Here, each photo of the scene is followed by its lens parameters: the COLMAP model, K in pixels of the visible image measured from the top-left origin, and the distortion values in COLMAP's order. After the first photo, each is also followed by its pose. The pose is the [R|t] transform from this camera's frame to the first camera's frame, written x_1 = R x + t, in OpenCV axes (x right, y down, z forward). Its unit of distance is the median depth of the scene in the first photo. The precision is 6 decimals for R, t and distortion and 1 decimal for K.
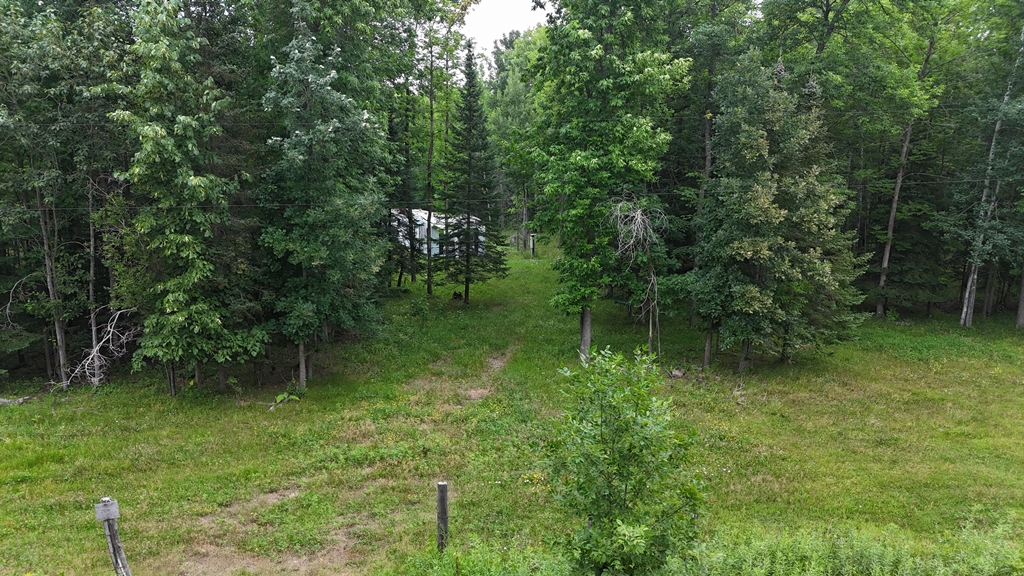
lens RADIAL K [[680.4, 0, 512.0], [0, 680.4, 288.0], [0, 0, 1]] dist [-0.002381, -0.002001]
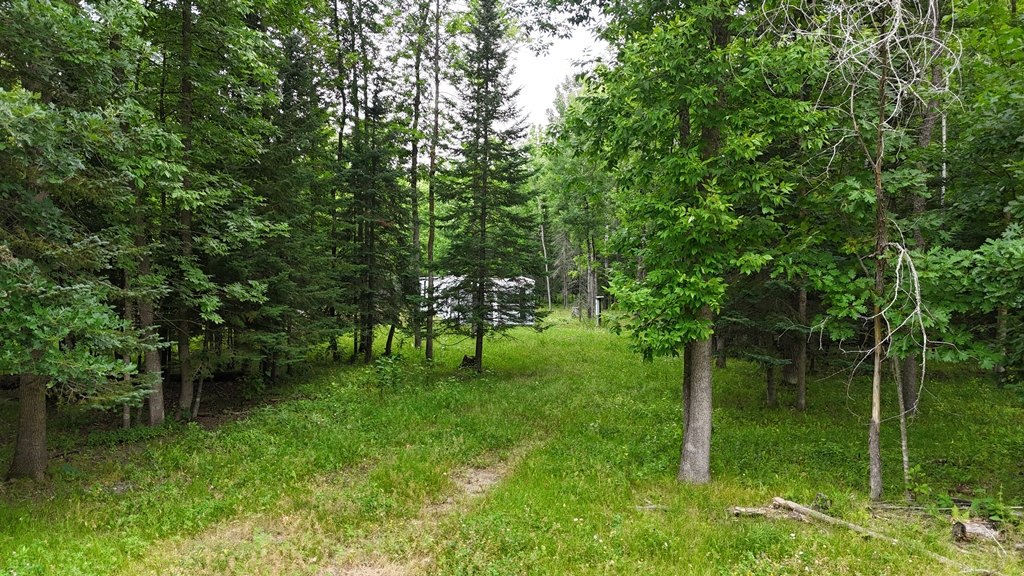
lens RADIAL K [[680.4, 0, 512.0], [0, 680.4, 288.0], [0, 0, 1]] dist [-0.002381, -0.002001]
pose [[0.993835, 0.000373, -0.110871, 0.032564], [-0.016843, 0.988896, -0.147654, 0.041218], [0.109585, 0.148611, 0.982805, 0.430593]]
